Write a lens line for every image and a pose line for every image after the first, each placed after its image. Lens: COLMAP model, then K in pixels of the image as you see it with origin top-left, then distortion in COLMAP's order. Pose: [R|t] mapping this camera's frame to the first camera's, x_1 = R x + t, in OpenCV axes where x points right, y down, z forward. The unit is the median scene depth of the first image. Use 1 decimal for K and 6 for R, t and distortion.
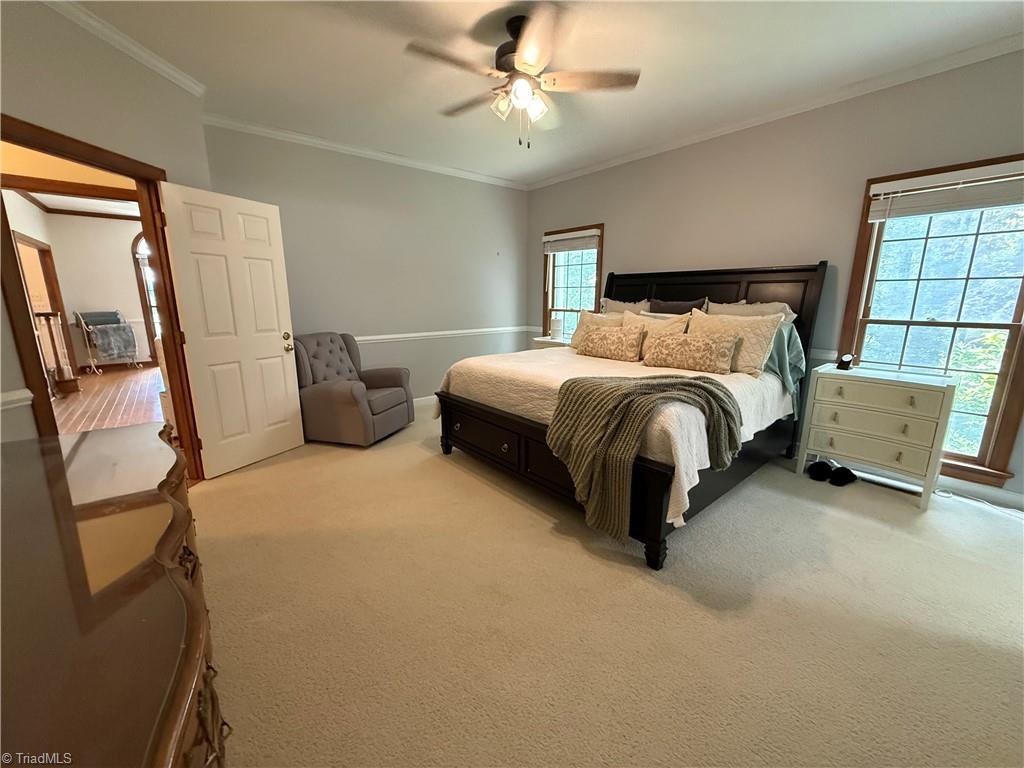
lens RADIAL K [[407.1, 0, 512.6], [0, 407.1, 382.6], [0, 0, 1]] dist [-0.000921, -0.000078]
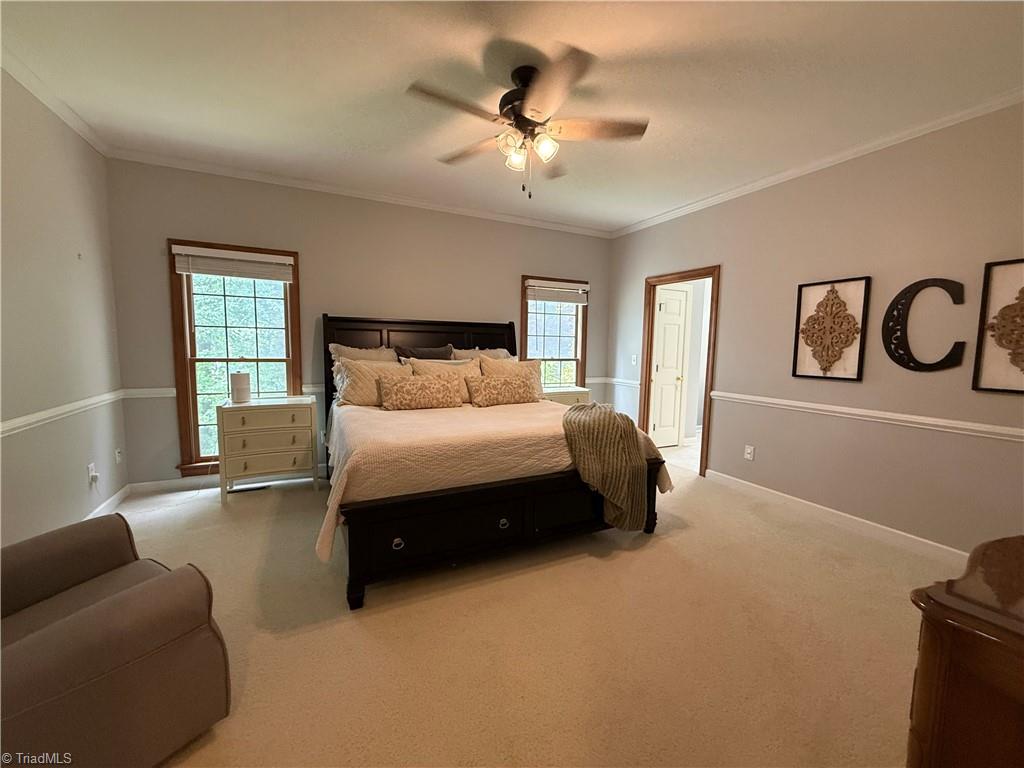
lens RADIAL K [[407.1, 0, 512.6], [0, 407.1, 382.6], [0, 0, 1]] dist [-0.000921, -0.000078]
pose [[0.232388, -0.087566, 0.968673, -0.643955], [0.183098, 0.982071, 0.044851, -0.127864], [-0.955233, 0.166939, 0.244255, 0.588145]]
